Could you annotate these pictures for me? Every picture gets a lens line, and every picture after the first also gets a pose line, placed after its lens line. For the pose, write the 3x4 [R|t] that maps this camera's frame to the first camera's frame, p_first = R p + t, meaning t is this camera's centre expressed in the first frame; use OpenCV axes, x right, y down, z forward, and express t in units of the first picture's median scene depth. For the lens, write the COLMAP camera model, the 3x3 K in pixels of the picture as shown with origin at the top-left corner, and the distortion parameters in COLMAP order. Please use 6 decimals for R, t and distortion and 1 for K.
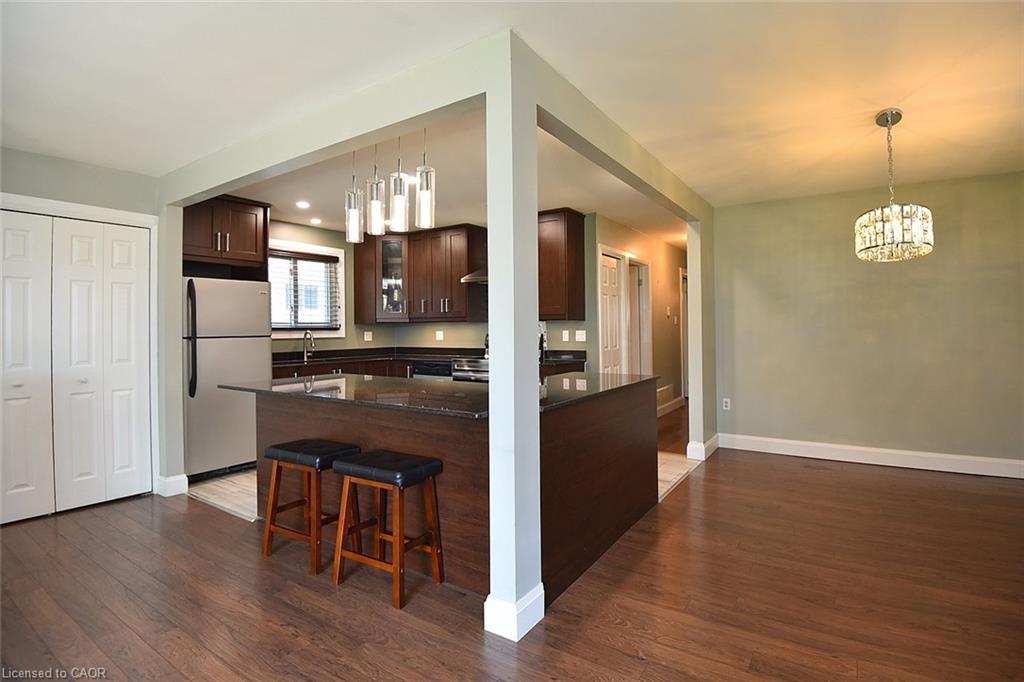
lens RADIAL K [[508.9, 0, 521.0], [0, 508.9, 322.0], [0, 0, 1]] dist [-0.010895, -0.023222]
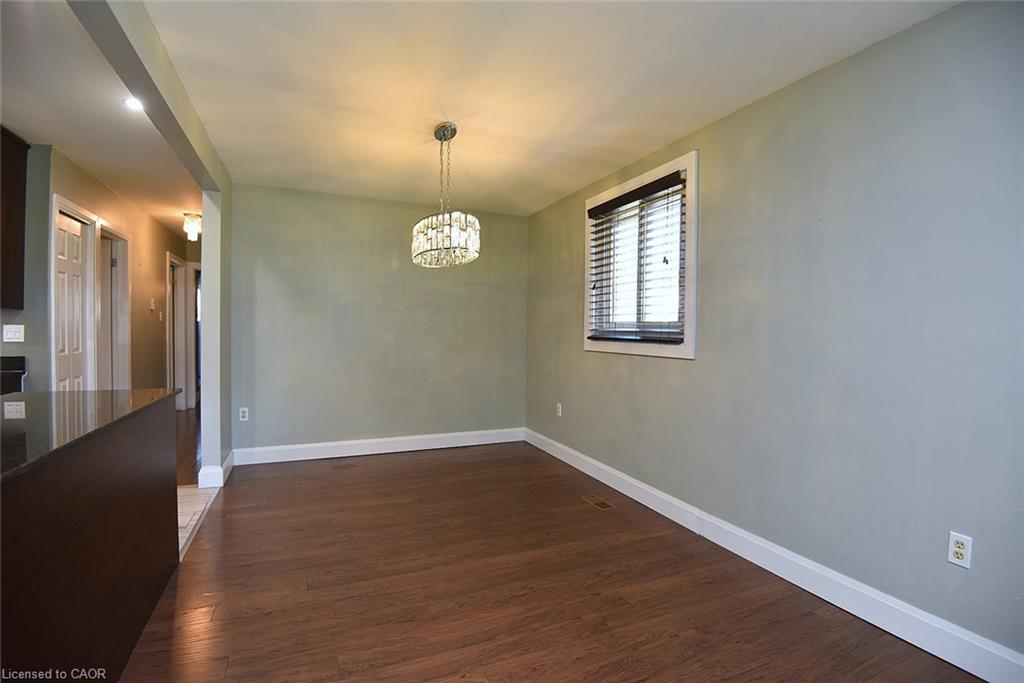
lens RADIAL K [[482.8, 0, 526.8], [0, 482.8, 337.0], [0, 0, 1]] dist [-0.011795, -0.018938]
pose [[0.541271, 0.005643, 0.840829, -0.031437], [-0.026744, 0.999587, 0.010507, 0.013092], [-0.840423, -0.028174, 0.541198, 0.229170]]
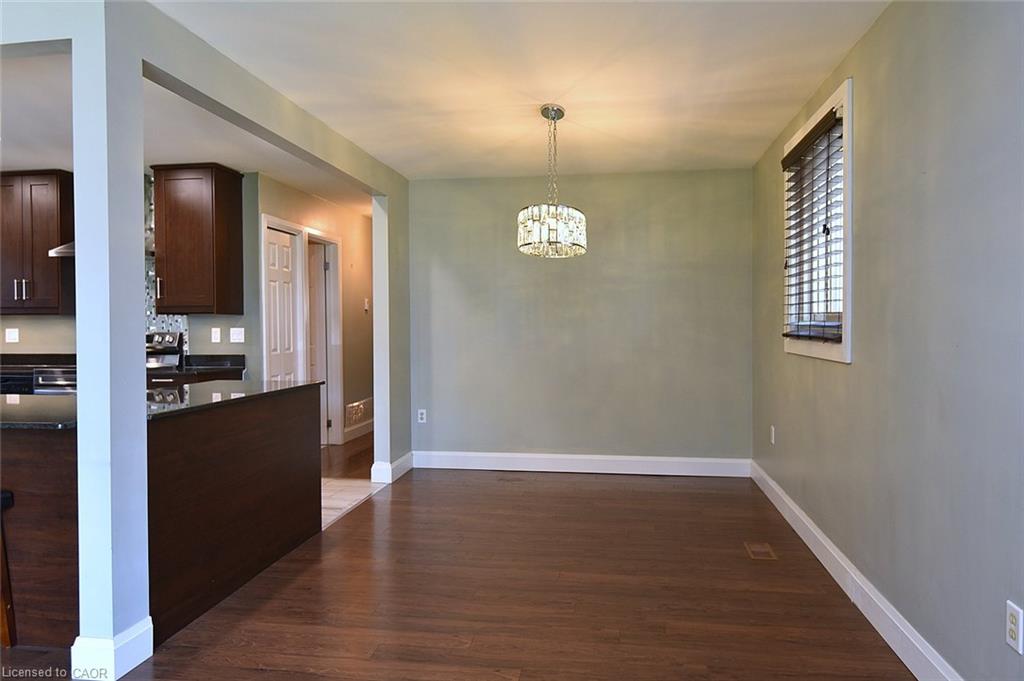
lens RADIAL K [[736.7, 0, 515.8], [0, 736.7, 336.3], [0, 0, 1]] dist [0.034330, -0.035029]
pose [[0.907343, -0.001498, 0.420388, 0.046885], [-0.009144, 0.999687, 0.023299, -0.000412], [-0.420291, -0.024984, 0.907045, -0.249886]]
